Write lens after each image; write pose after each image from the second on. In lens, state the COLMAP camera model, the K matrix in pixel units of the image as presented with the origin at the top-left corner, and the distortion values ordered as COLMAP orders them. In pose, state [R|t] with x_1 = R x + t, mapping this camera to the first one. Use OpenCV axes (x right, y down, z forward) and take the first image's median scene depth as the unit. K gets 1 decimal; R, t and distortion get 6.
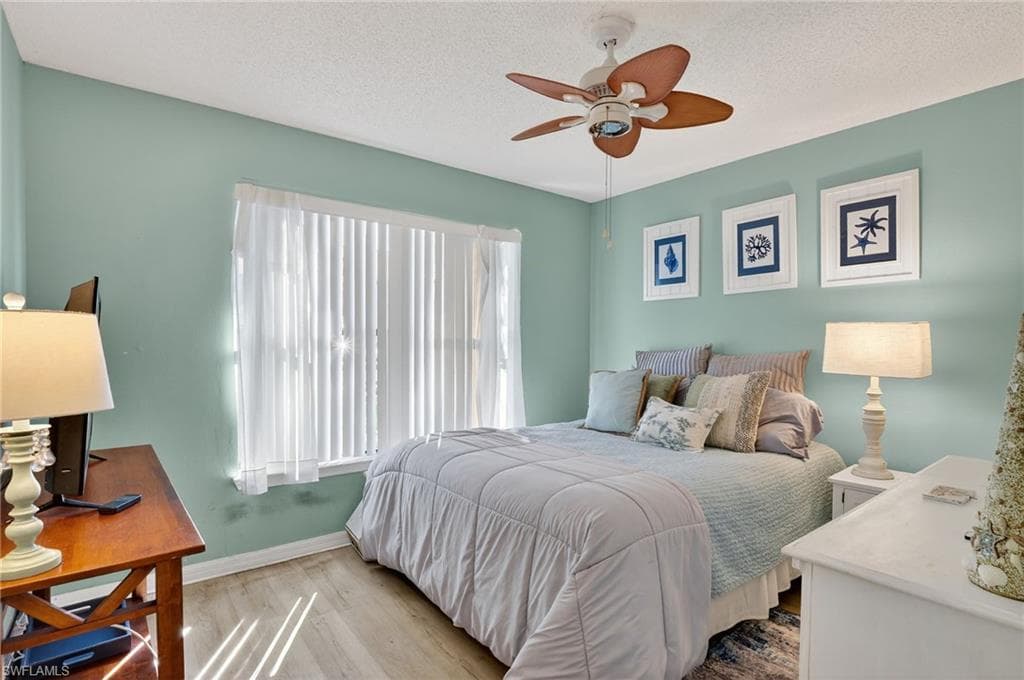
lens RADIAL K [[497.0, 0, 519.7], [0, 497.0, 345.3], [0, 0, 1]] dist [-0.014219, -0.002743]
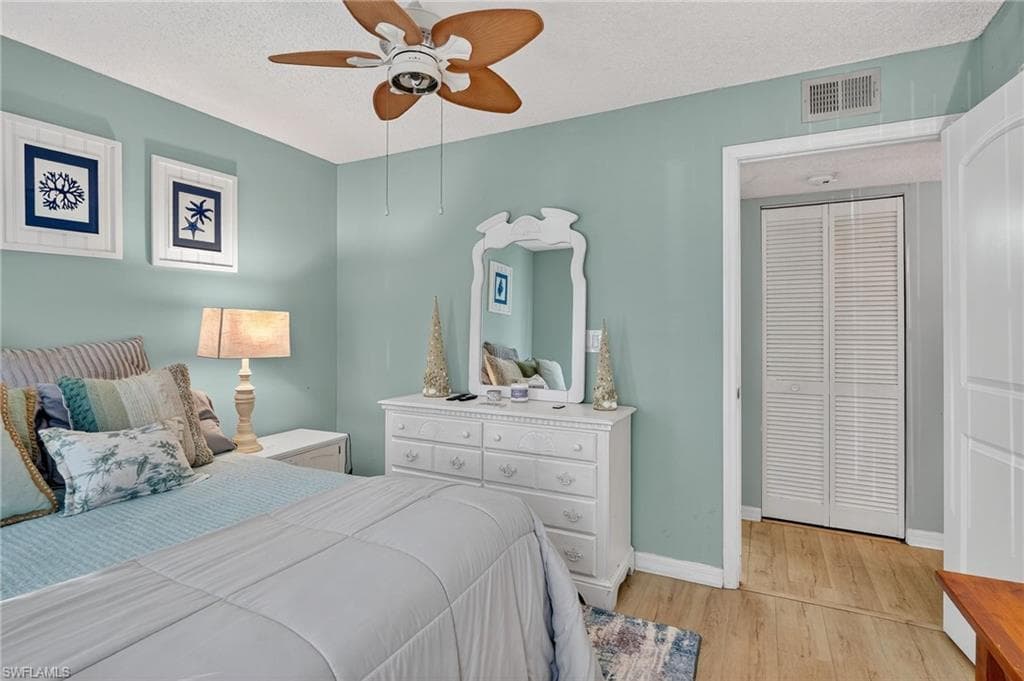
lens RADIAL K [[497.0, 0, 496.2], [0, 497.0, 322.0], [0, 0, 1]] dist [-0.014219, -0.002743]
pose [[-0.397640, 0.004556, 0.917530, -0.451265], [0.003260, 0.999988, -0.003552, -0.011532], [-0.917536, 0.001578, -0.397650, 0.821012]]
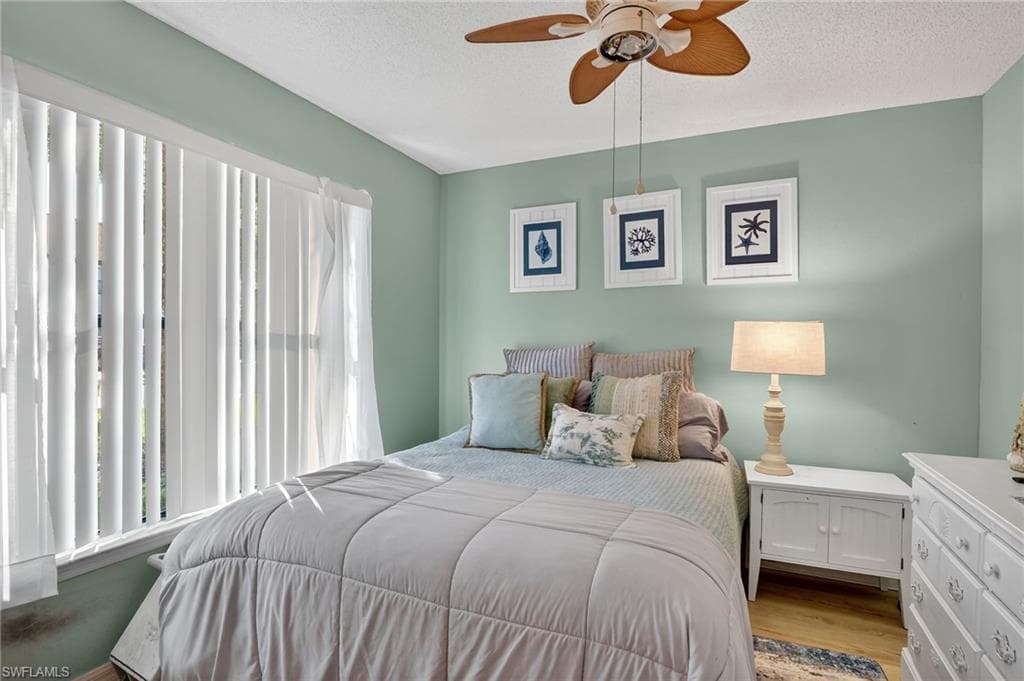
lens RADIAL K [[497.0, 0, 512.4], [0, 497.0, 340.5], [0, 0, 1]] dist [-0.014219, -0.002743]
pose [[0.893343, 0.000198, 0.449375, -0.199204], [0.000342, 0.999999, -0.001121, -0.004453], [-0.449375, 0.001155, 0.893342, 0.292552]]
